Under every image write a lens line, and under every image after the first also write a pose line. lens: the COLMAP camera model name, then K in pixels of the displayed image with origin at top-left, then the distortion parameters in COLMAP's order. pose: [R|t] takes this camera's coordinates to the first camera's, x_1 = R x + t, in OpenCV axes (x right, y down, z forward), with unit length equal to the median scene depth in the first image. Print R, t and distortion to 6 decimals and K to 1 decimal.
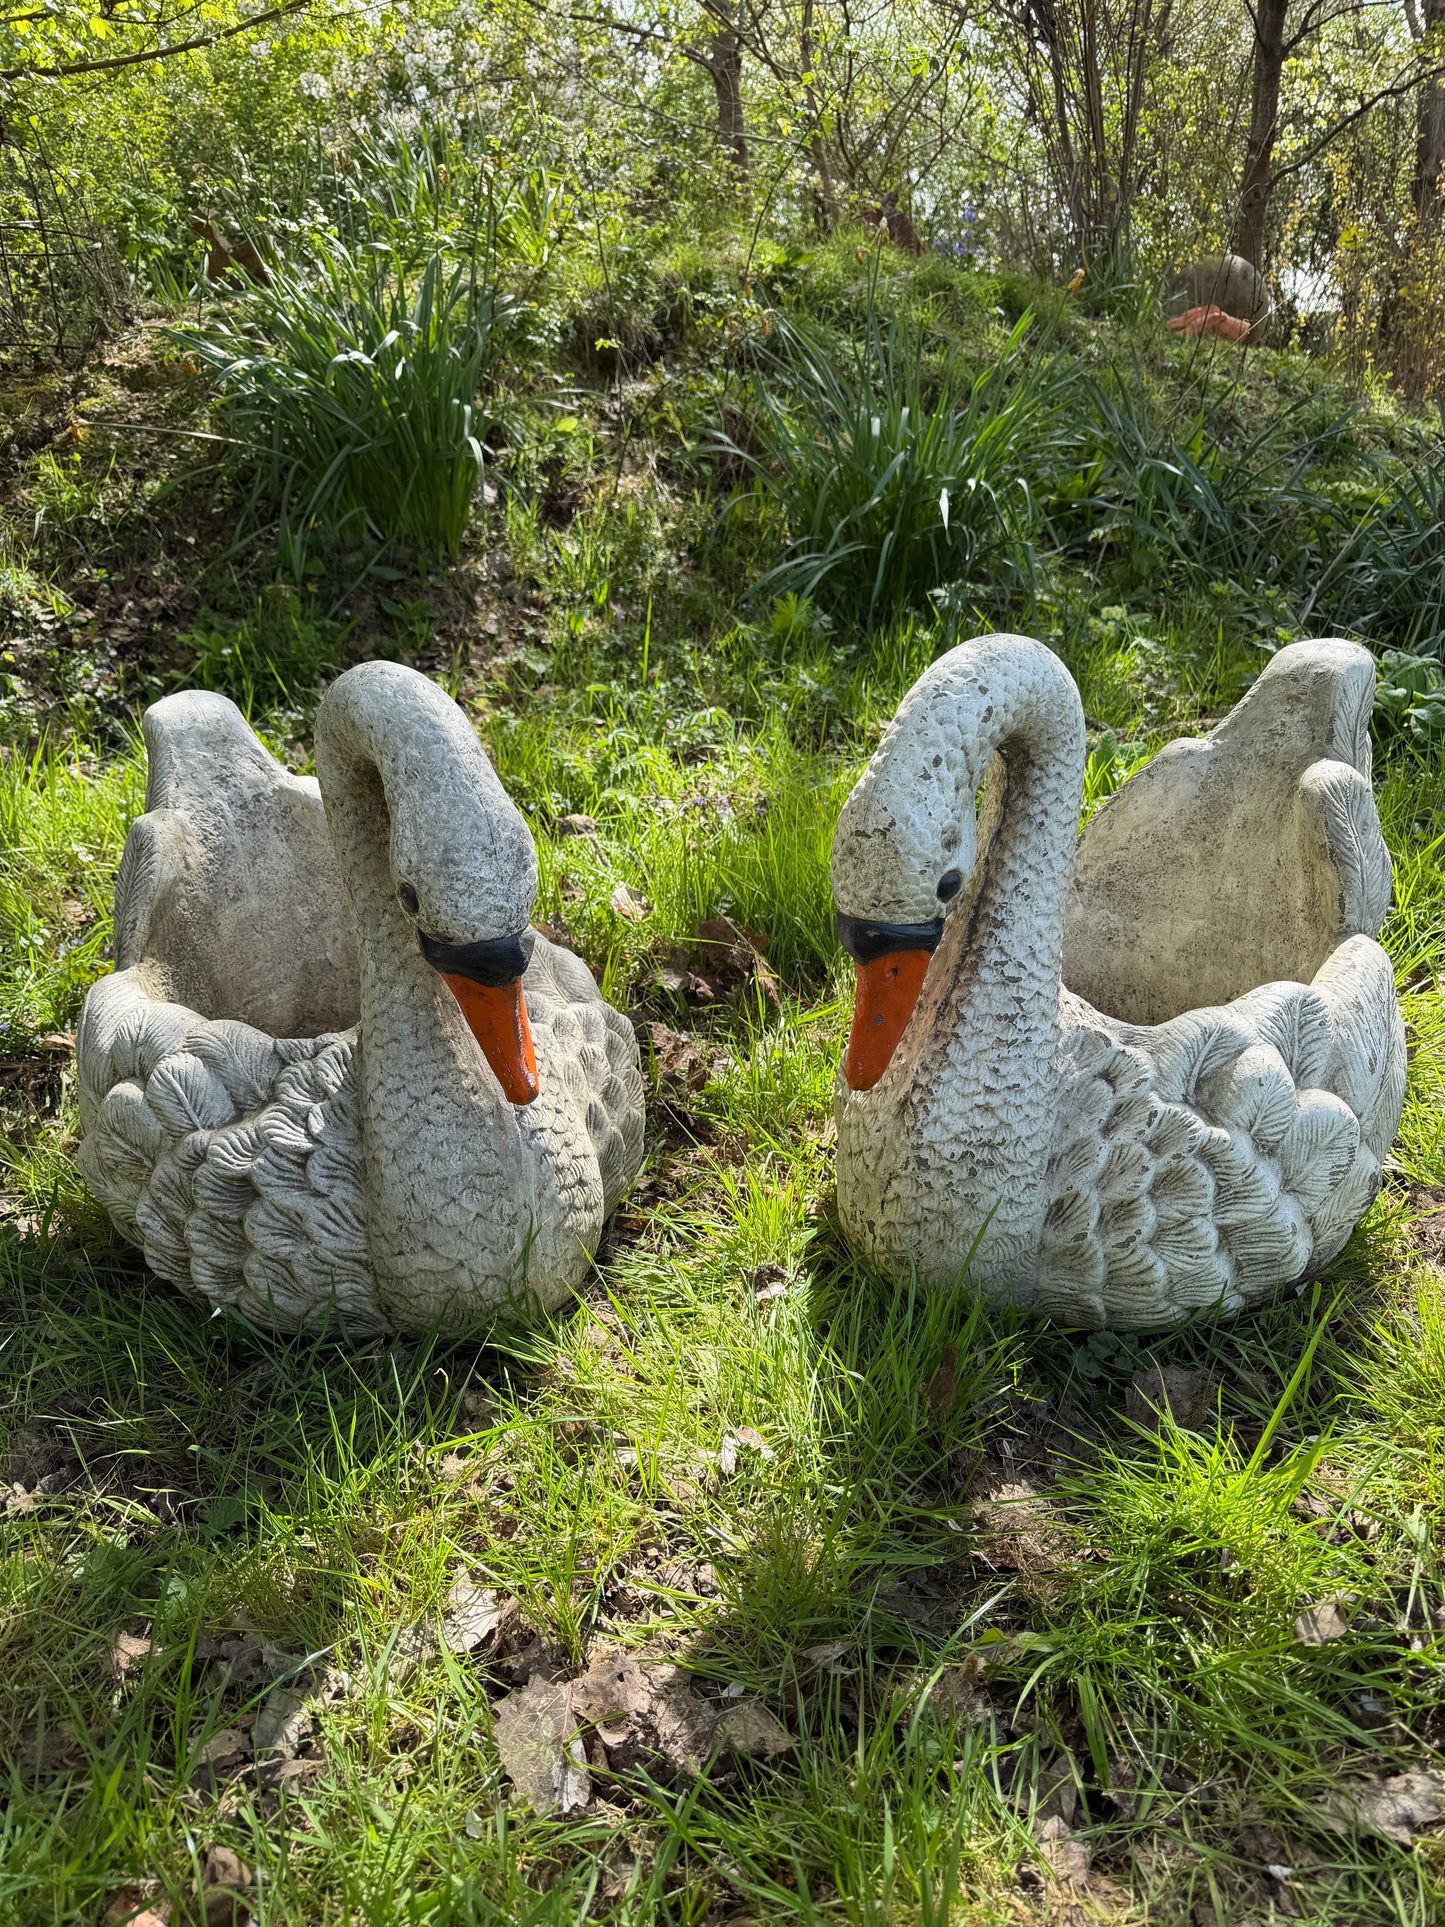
lens RADIAL K [[1397.4, 0, 704.9], [0, 1397.4, 956.1], [0, 0, 1]] dist [0.057473, -0.089221]
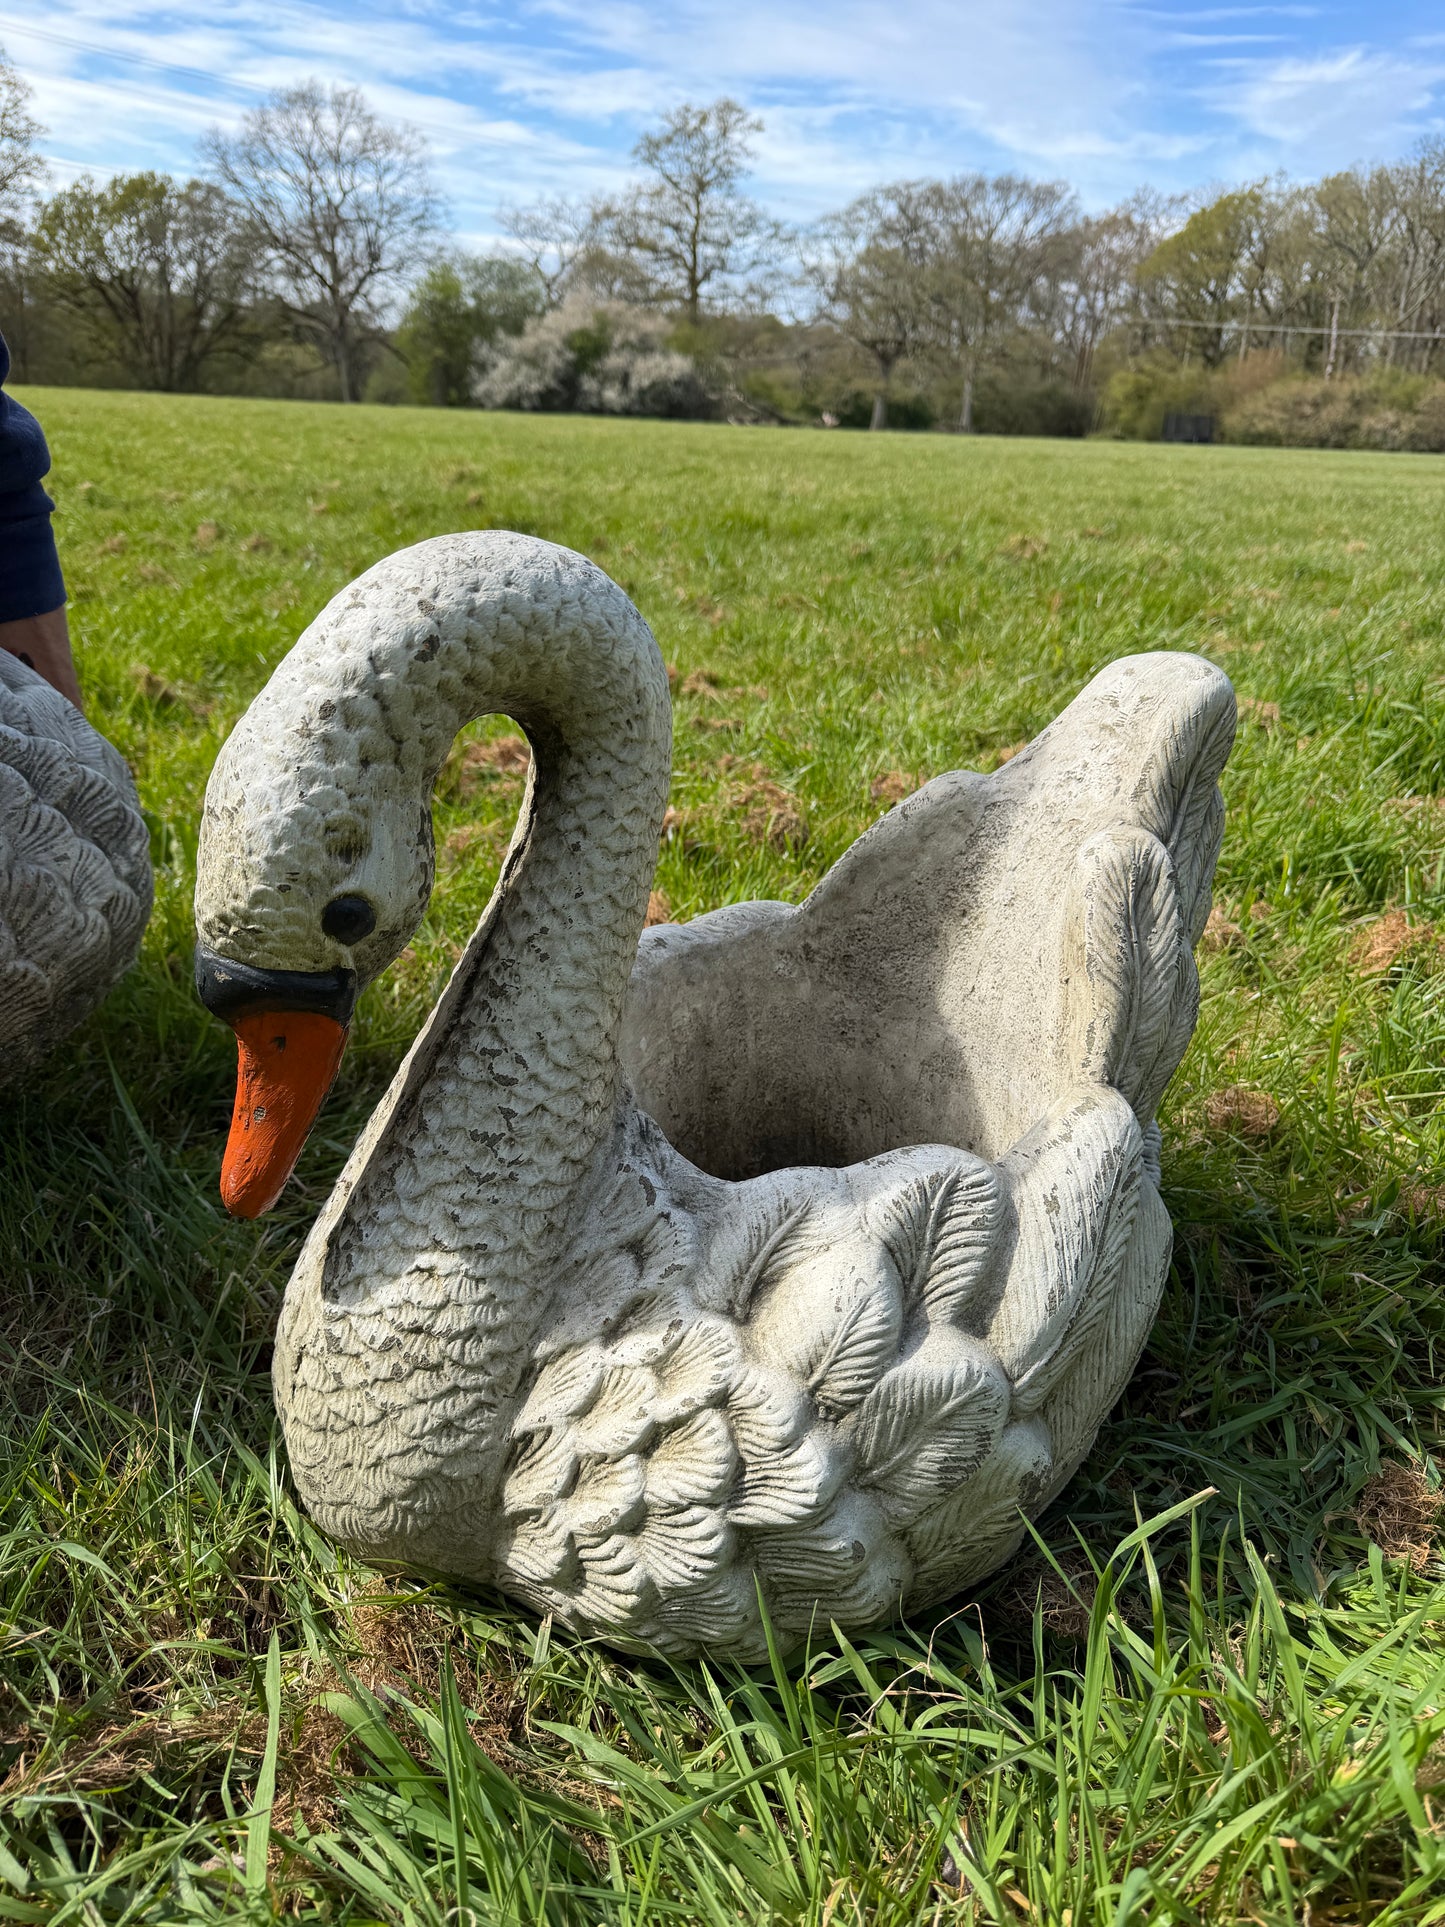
lens RADIAL K [[1397.4, 0, 740.1], [0, 1397.4, 950.0], [0, 0, 1]] dist [0.057473, -0.089221]
pose [[0.987194, 0.147274, -0.061303, 0.309967], [-0.148070, 0.988939, -0.008631, -0.045833], [0.059353, 0.017597, 0.998082, 0.318335]]
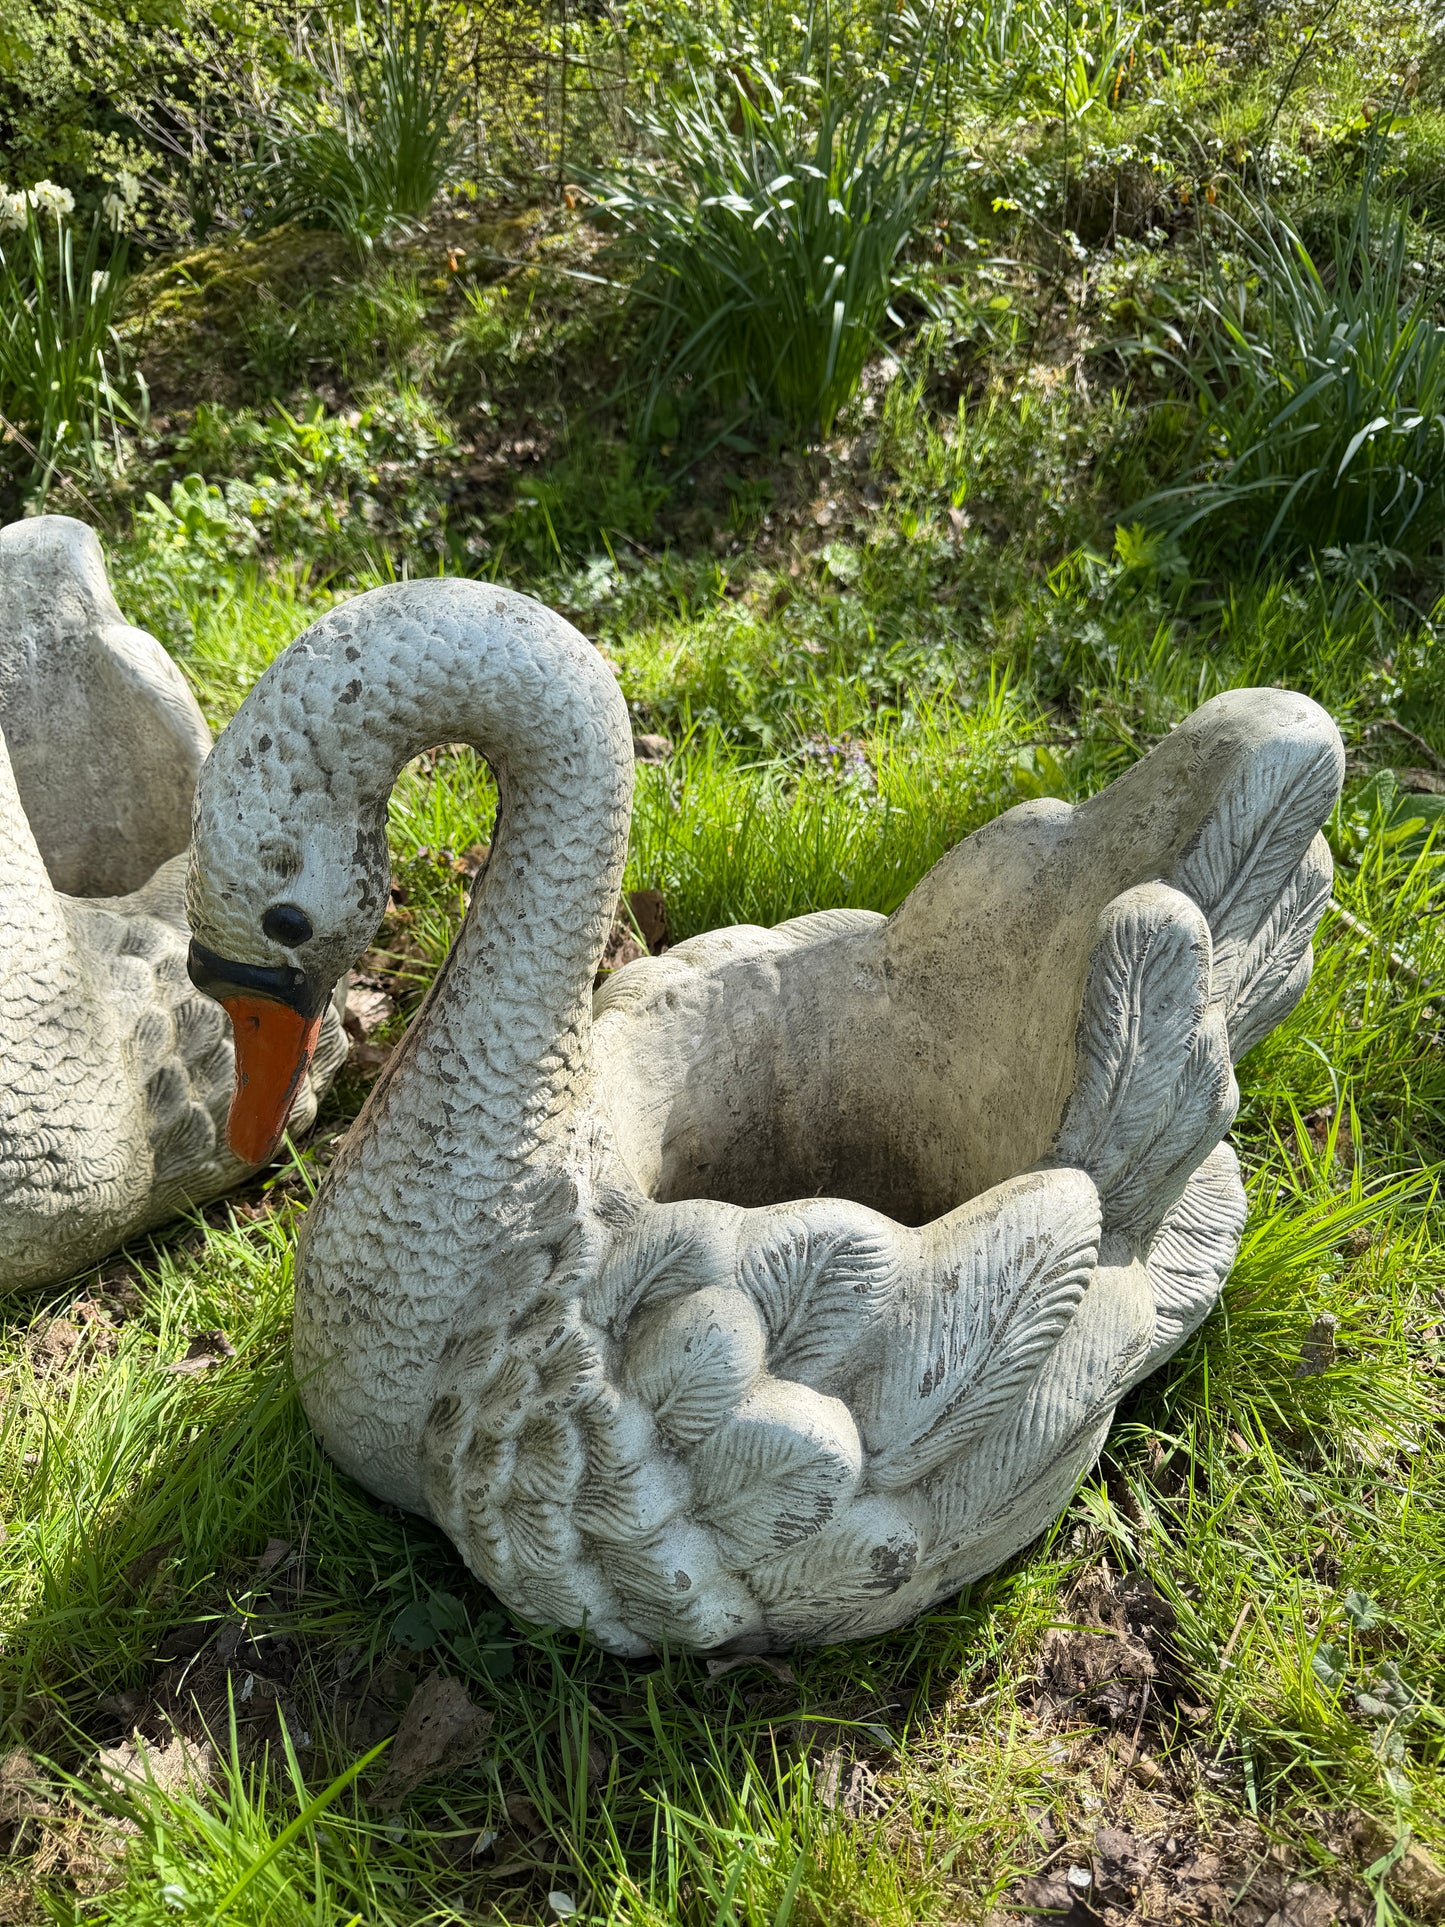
lens RADIAL K [[1397.4, 0, 716.1], [0, 1397.4, 937.9], [0, 0, 1]] dist [0.057473, -0.089221]
pose [[0.891537, 0.256456, -0.373352, 0.504397], [-0.233952, 0.966534, 0.105252, -0.134796], [0.387850, -0.006489, 0.921700, 0.355439]]
